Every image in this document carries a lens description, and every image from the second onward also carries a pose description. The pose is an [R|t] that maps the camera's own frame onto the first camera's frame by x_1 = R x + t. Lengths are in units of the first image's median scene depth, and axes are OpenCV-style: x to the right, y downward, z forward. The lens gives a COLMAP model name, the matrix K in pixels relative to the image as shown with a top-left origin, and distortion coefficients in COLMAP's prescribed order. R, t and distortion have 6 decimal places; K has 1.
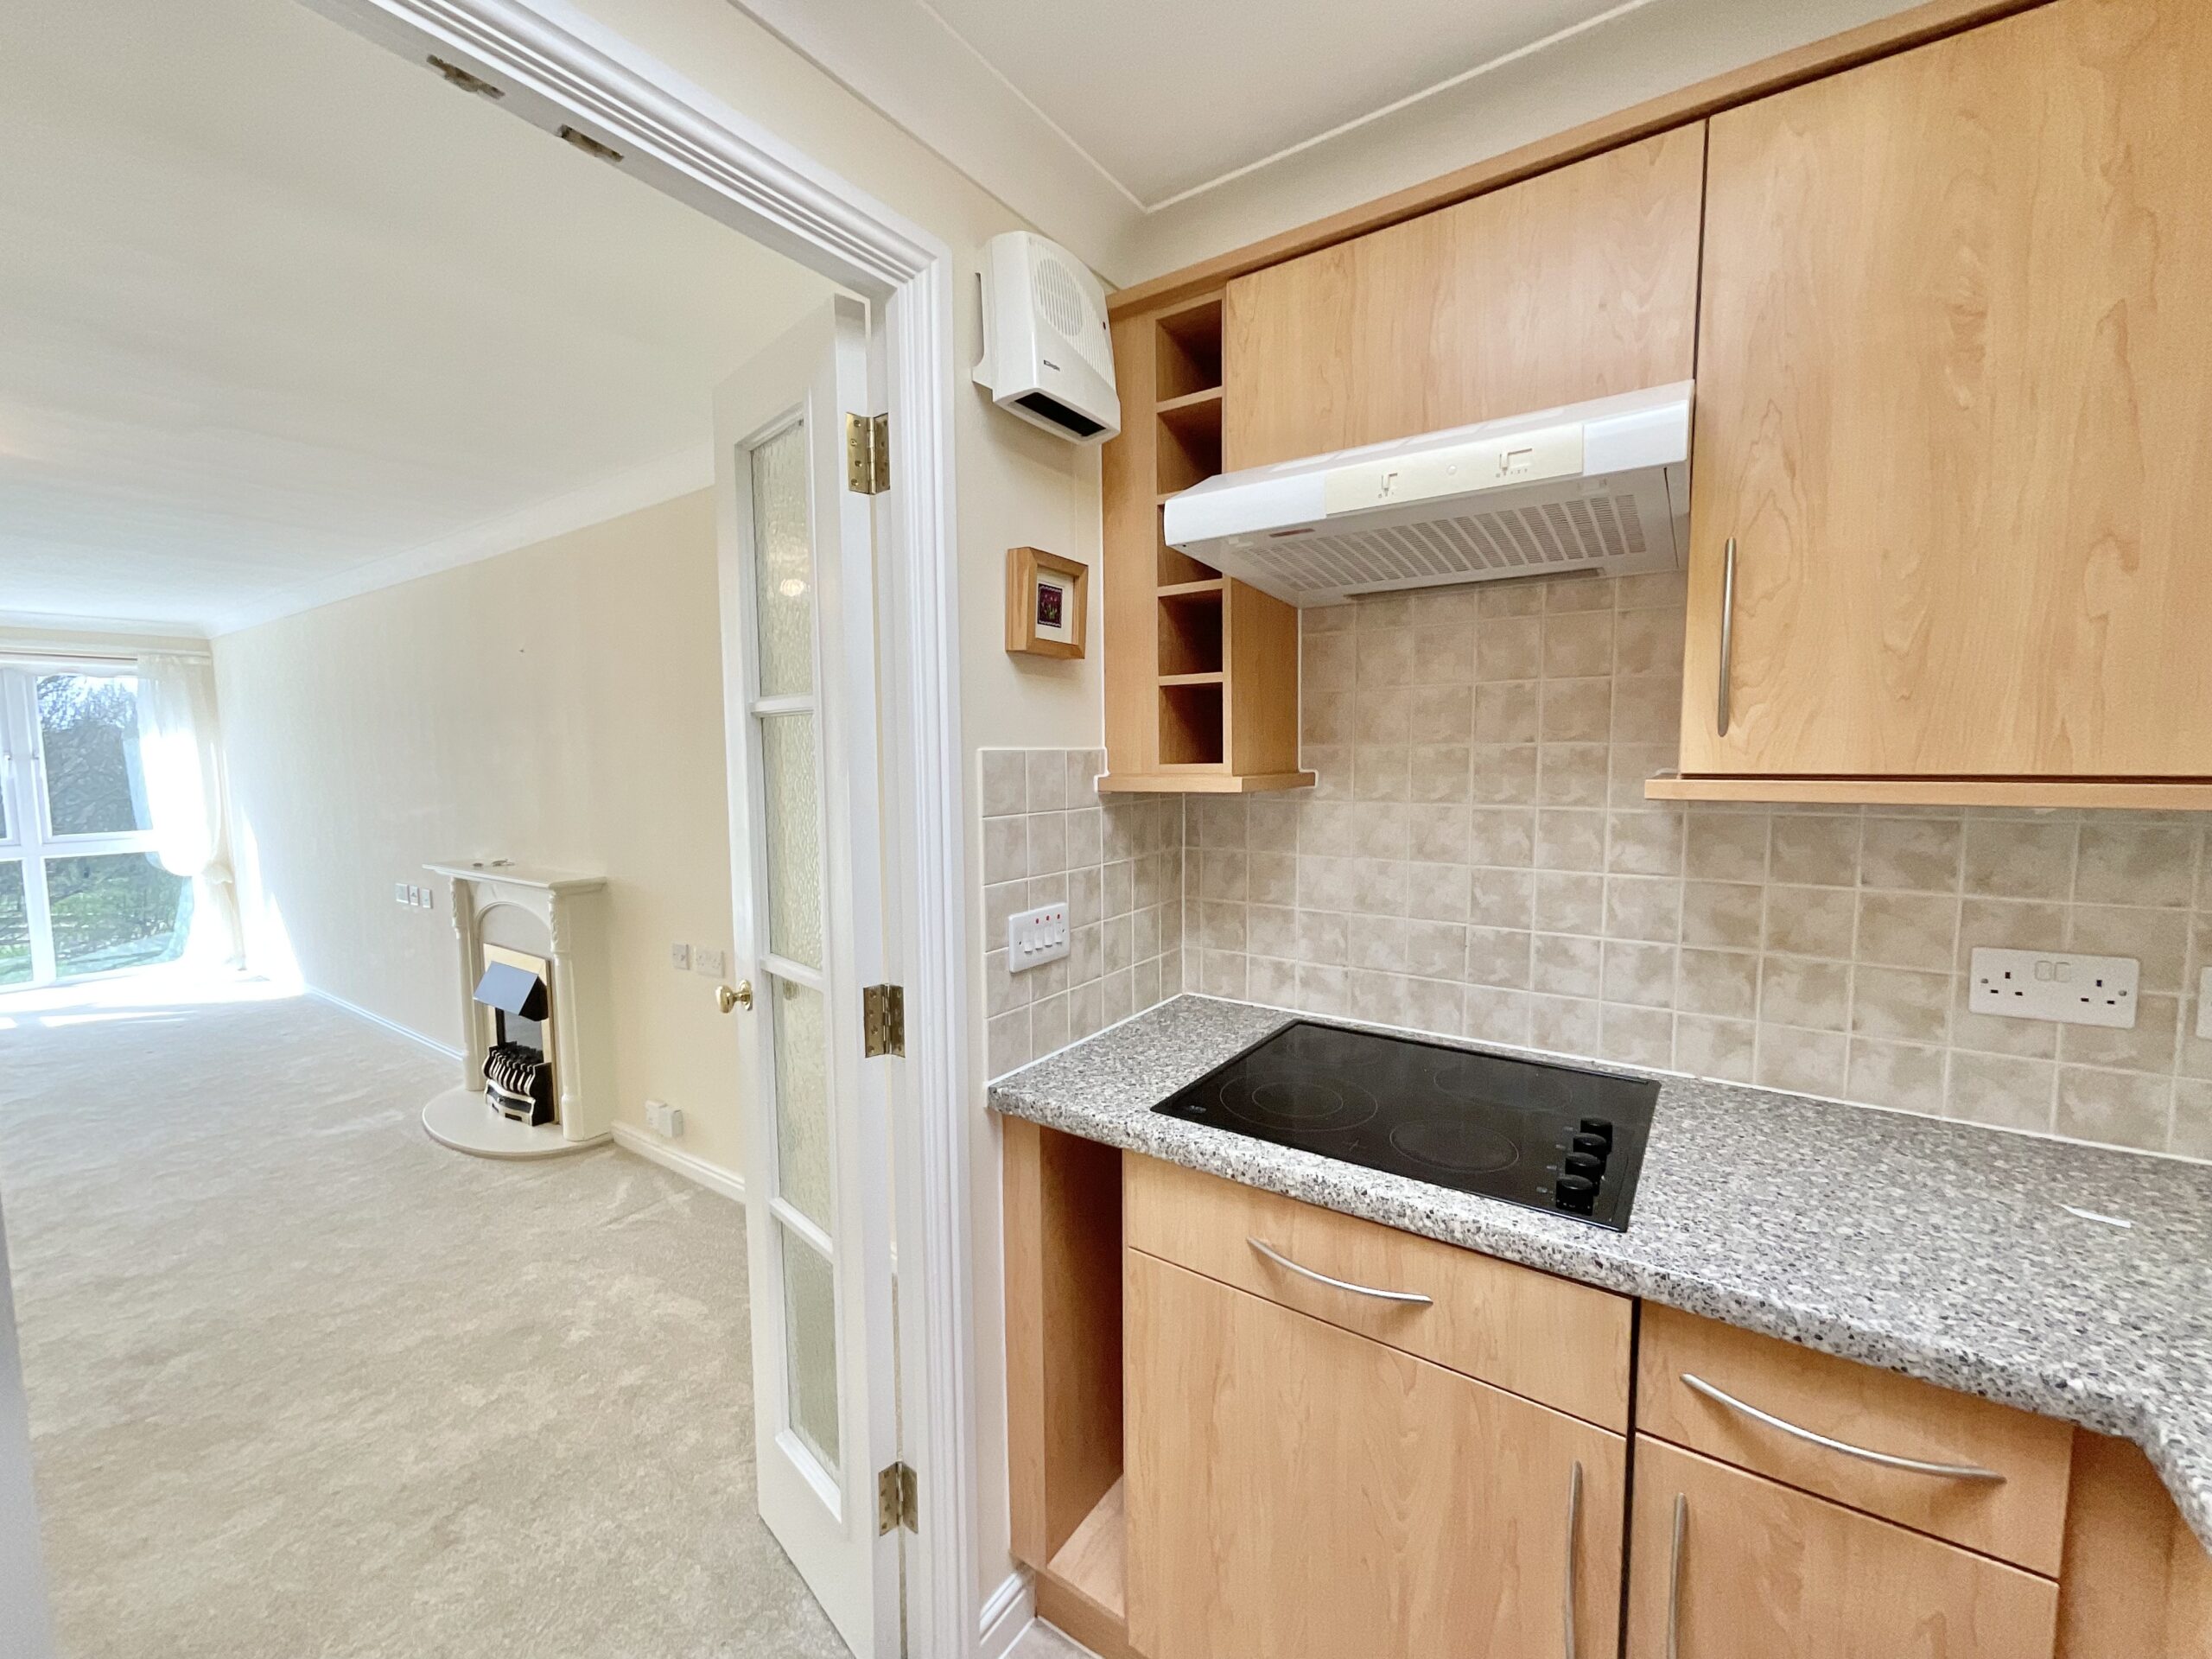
lens RADIAL K [[906.8, 0, 1106.0], [0, 906.8, 829.5], [0, 0, 1]] dist [-0.002703, 0.000029]
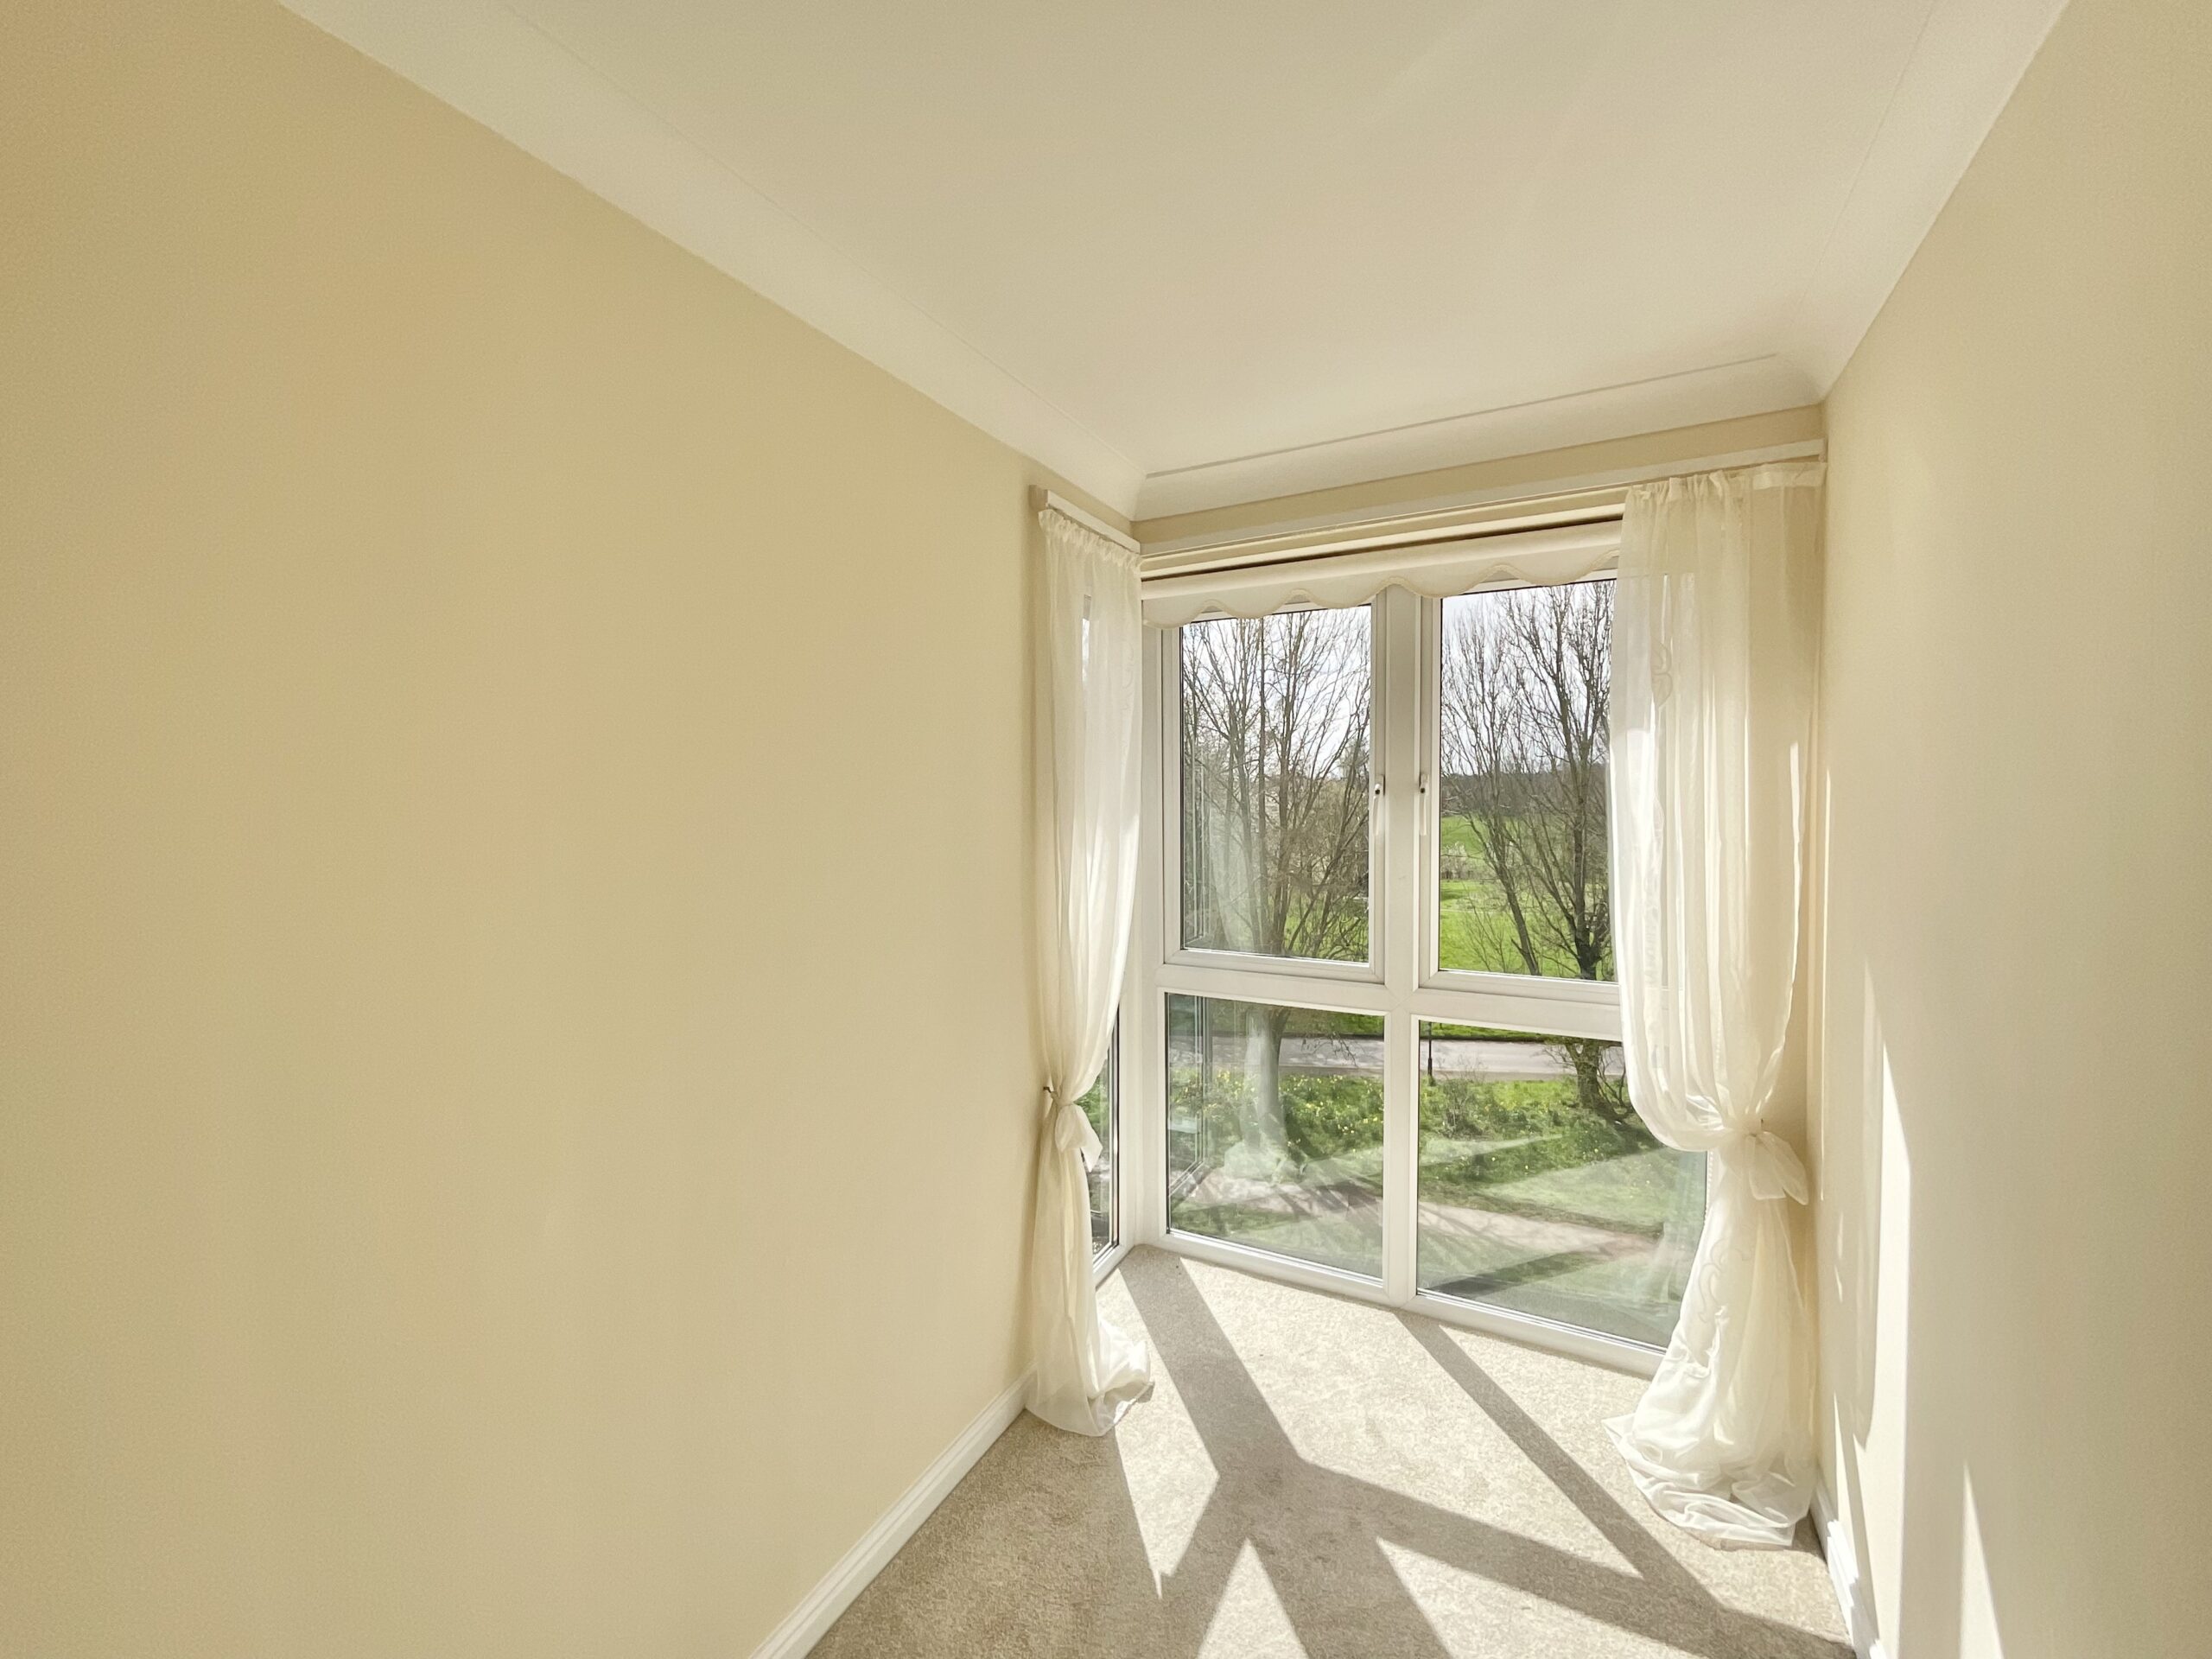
lens RADIAL K [[906.8, 0, 1106.0], [0, 906.8, 829.5], [0, 0, 1]] dist [-0.002703, 0.000029]
pose [[0.128297, 0.043325, -0.990789, -3.452947], [-0.081924, 0.996094, 0.032949, -0.290950], [0.988346, 0.076942, 0.131345, 3.531950]]
